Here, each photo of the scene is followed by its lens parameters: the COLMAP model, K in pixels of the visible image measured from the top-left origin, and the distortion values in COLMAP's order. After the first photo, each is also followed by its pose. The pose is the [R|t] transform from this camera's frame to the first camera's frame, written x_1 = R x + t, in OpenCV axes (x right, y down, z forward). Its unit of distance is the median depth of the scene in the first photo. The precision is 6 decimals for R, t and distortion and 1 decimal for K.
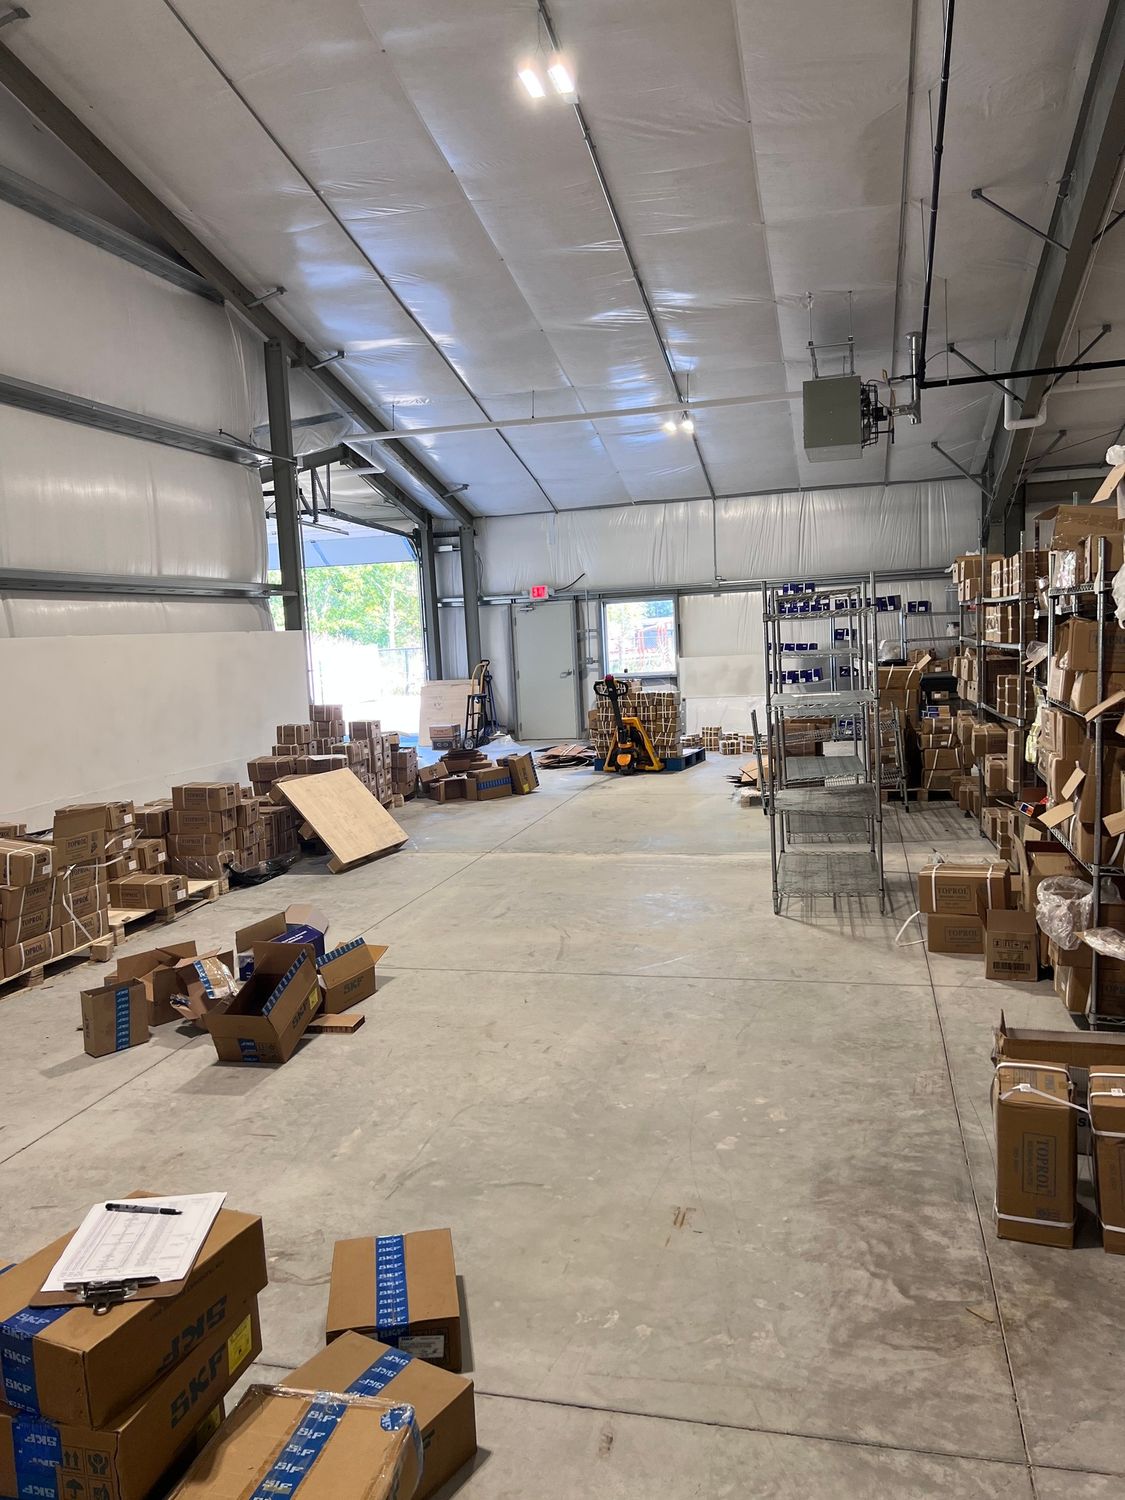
lens RADIAL K [[1116.5, 0, 556.0], [0, 1116.5, 758.0], [0, 0, 1]] dist [0.080565, -0.117404]
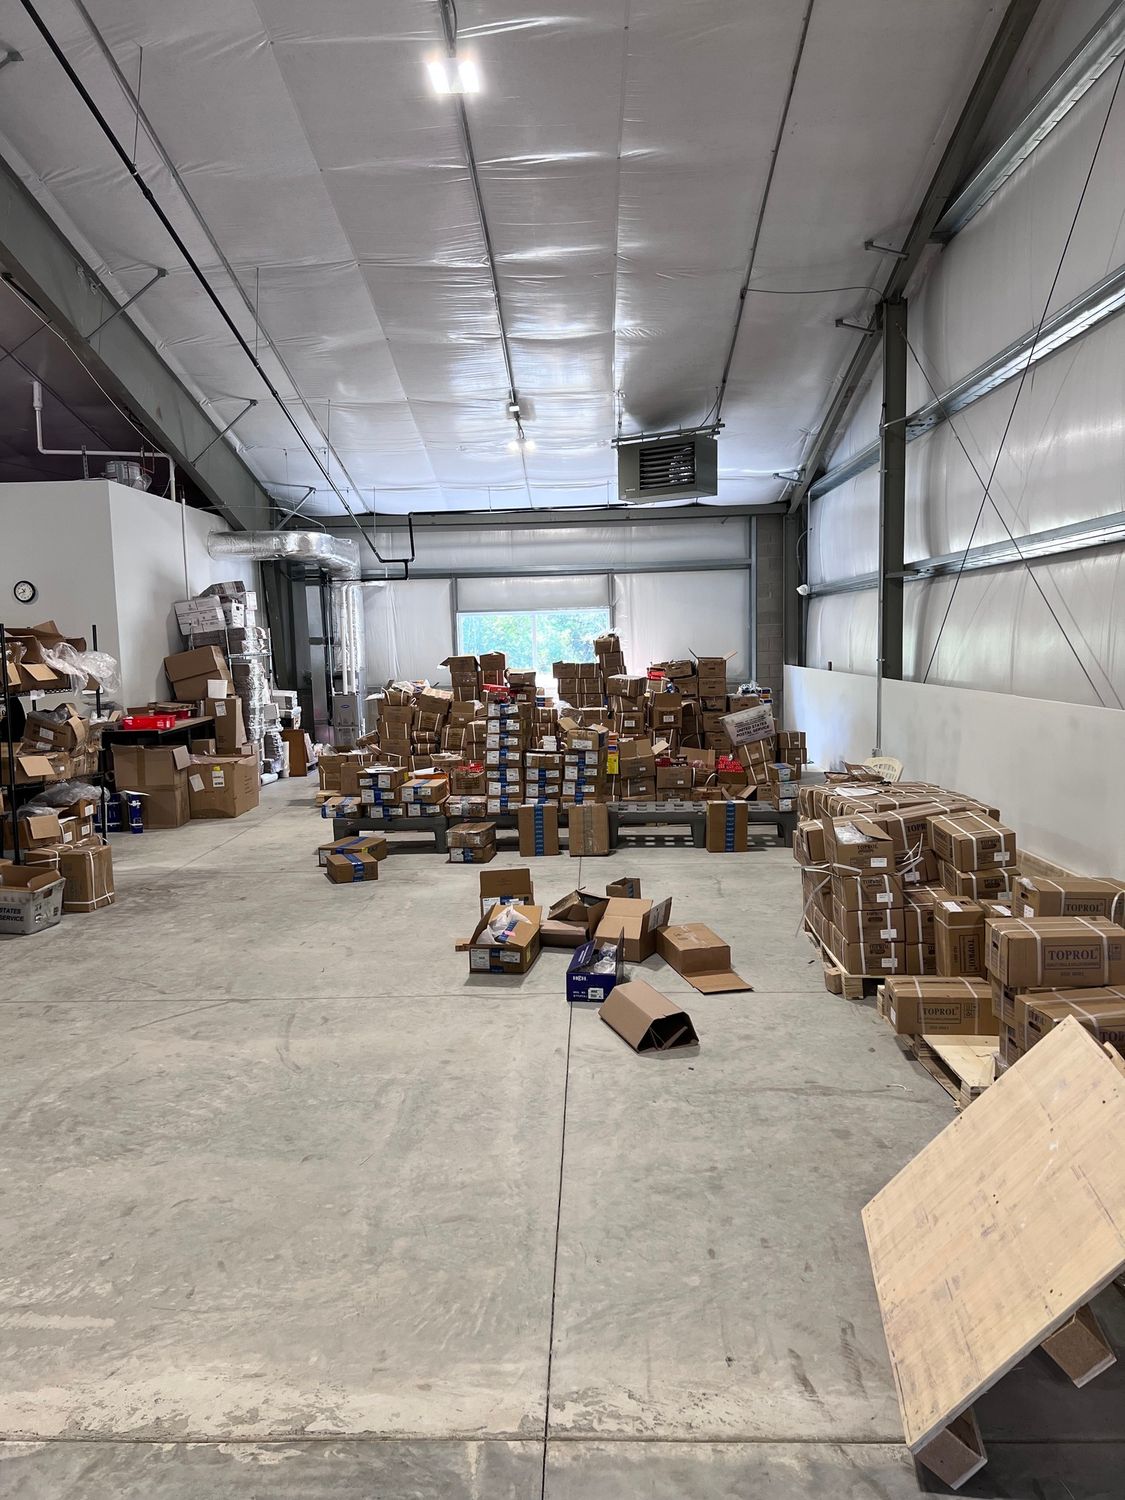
lens RADIAL K [[1116.5, 0, 556.0], [0, 1116.5, 758.0], [0, 0, 1]] dist [0.080565, -0.117404]
pose [[-0.972044, 0.096497, -0.214053, -0.039709], [0.047630, 0.973729, 0.222671, -0.280525], [0.229917, 0.206251, -0.951104, 2.494805]]
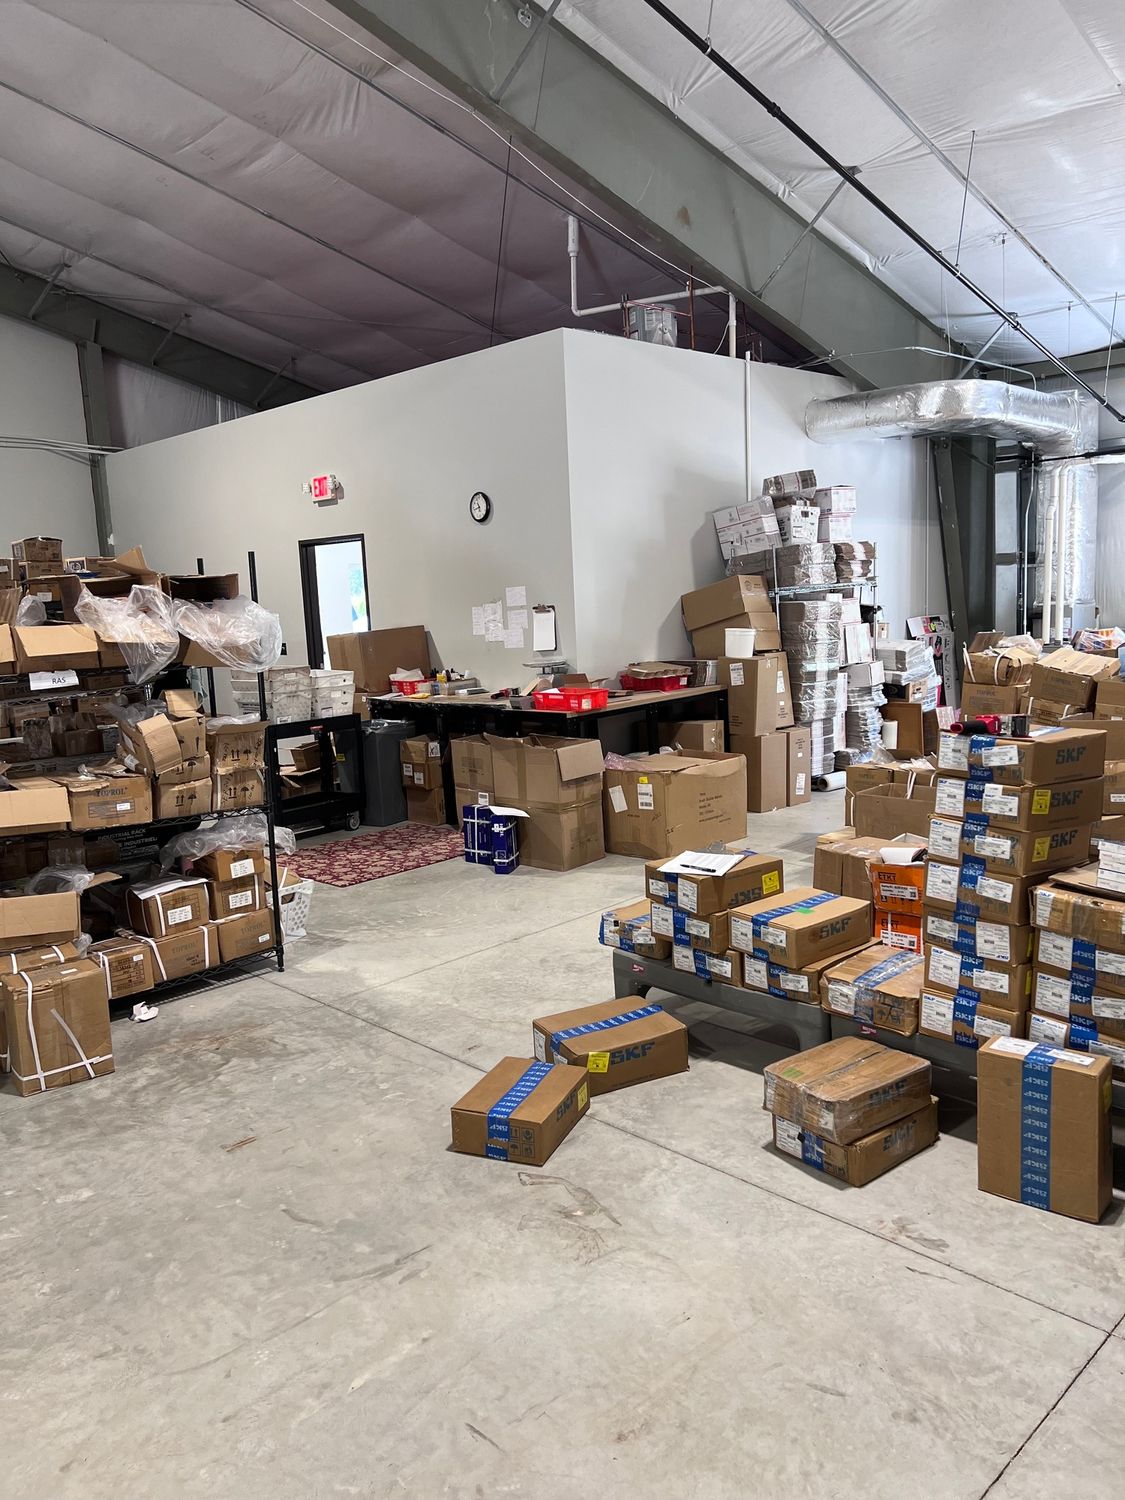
lens RADIAL K [[1116.5, 0, 556.0], [0, 1116.5, 758.0], [0, 0, 1]] dist [0.080565, -0.117404]
pose [[-0.855089, 0.013332, 0.518309, -0.536241], [0.144340, 0.966272, 0.213273, -0.104674], [-0.497984, 0.257180, -0.828173, 1.236213]]
